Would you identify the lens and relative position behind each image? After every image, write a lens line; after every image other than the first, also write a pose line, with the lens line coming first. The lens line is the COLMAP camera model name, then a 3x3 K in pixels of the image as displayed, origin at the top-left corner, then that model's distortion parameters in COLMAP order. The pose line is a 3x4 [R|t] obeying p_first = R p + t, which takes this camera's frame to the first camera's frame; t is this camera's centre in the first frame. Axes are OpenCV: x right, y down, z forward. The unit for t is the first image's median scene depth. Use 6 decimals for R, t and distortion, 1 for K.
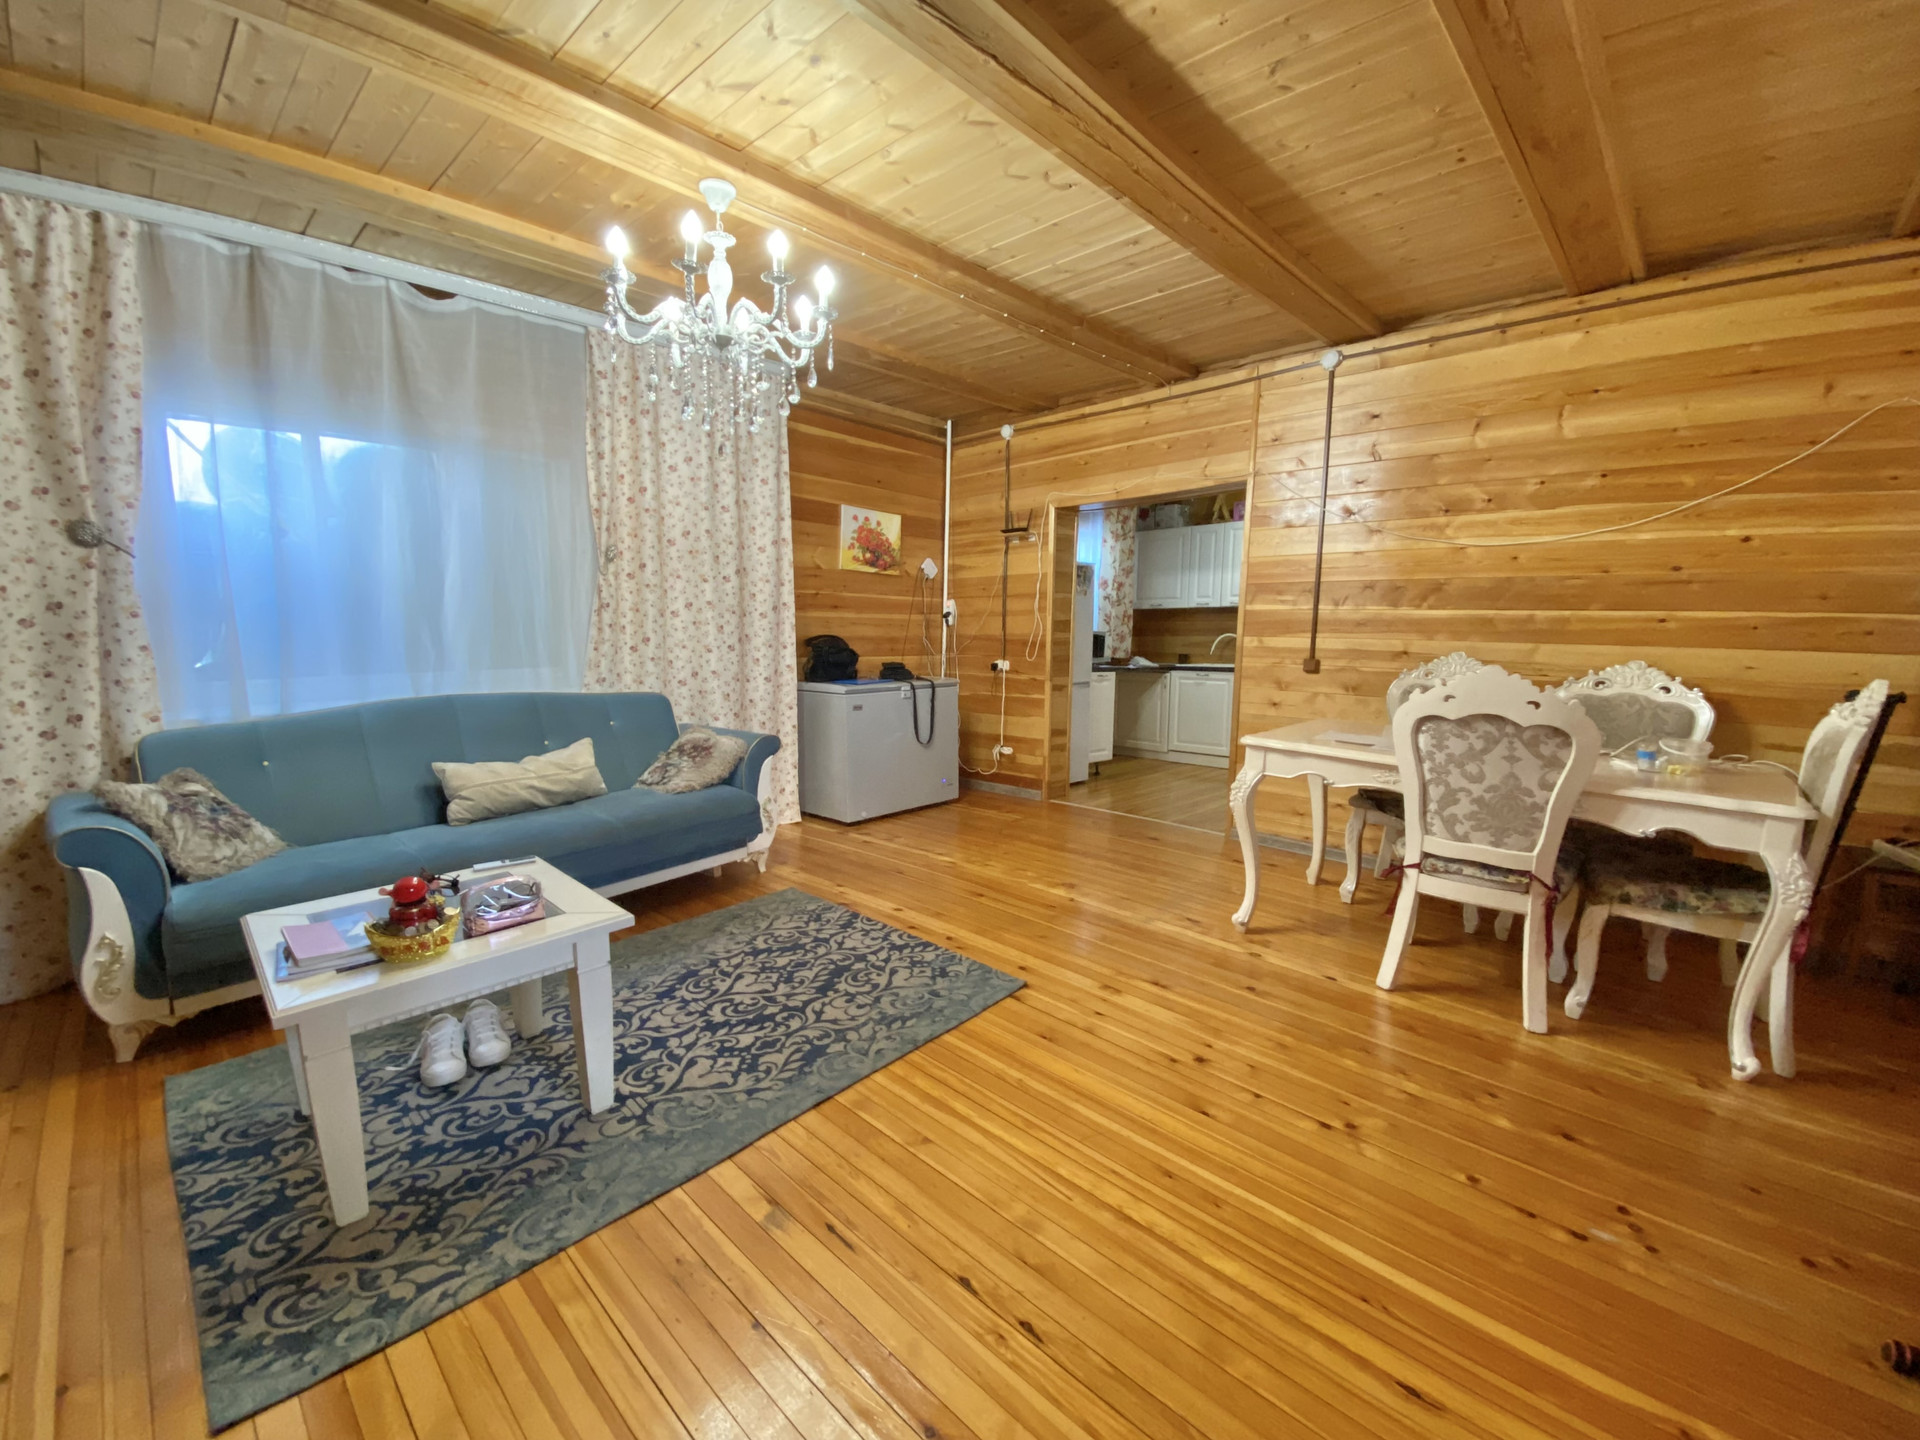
lens RADIAL K [[791.4, 0, 962.4], [0, 791.4, 717.5], [0, 0, 1]] dist [0.030646, -0.000492]
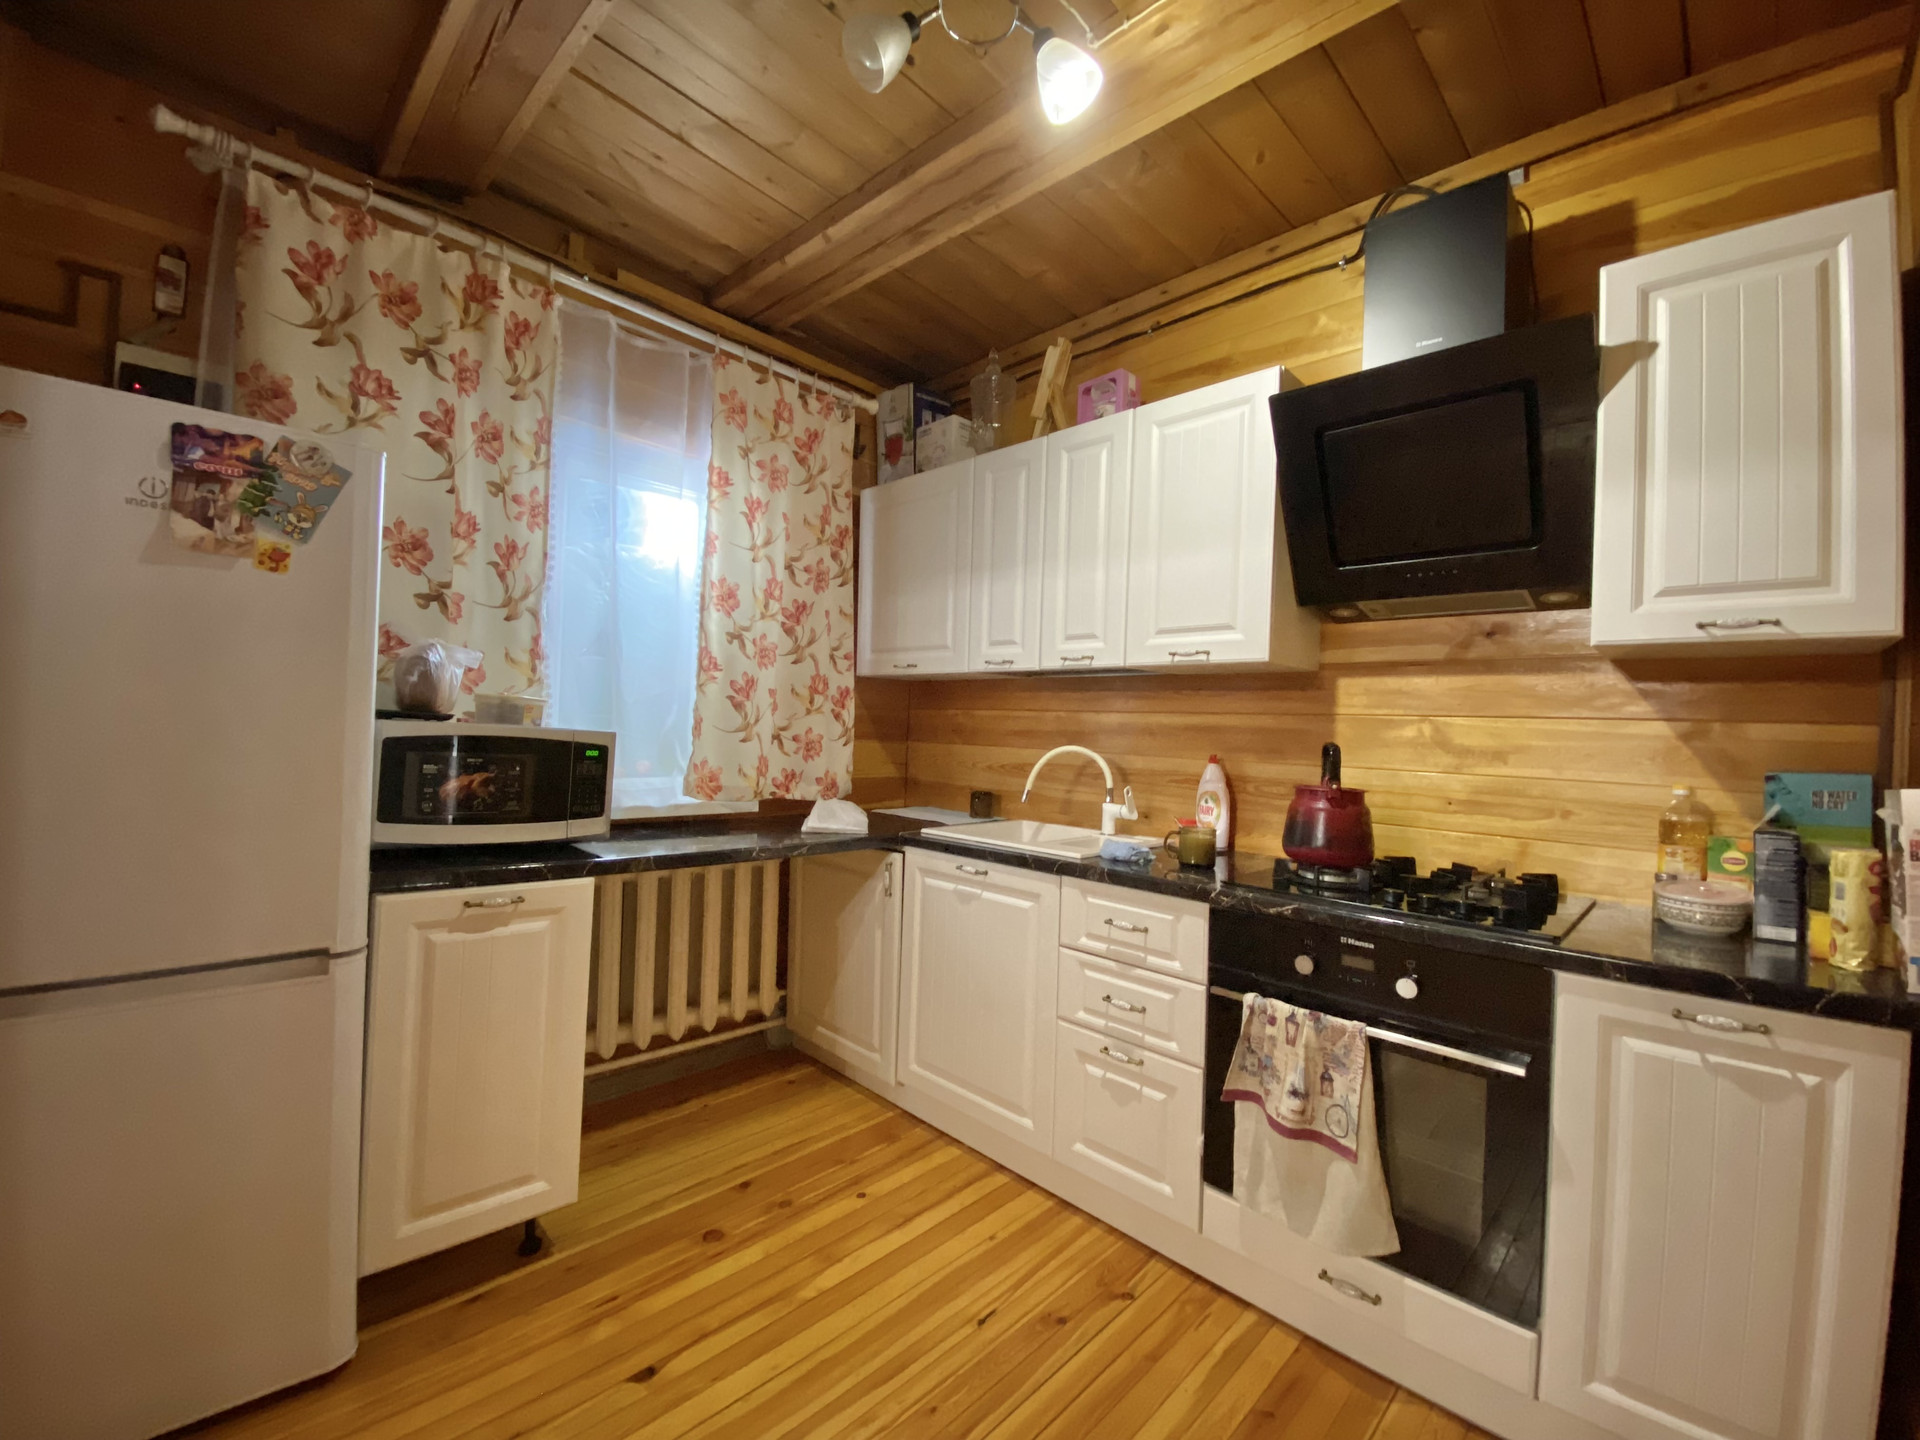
lens RADIAL K [[791.4, 0, 959.6], [0, 791.4, 717.3], [0, 0, 1]] dist [0.030646, -0.000492]
pose [[0.999636, 0.015516, -0.022079, 0.290085], [-0.018359, 0.990672, -0.135028, -0.067136], [0.019778, 0.135384, 0.990596, 0.644245]]
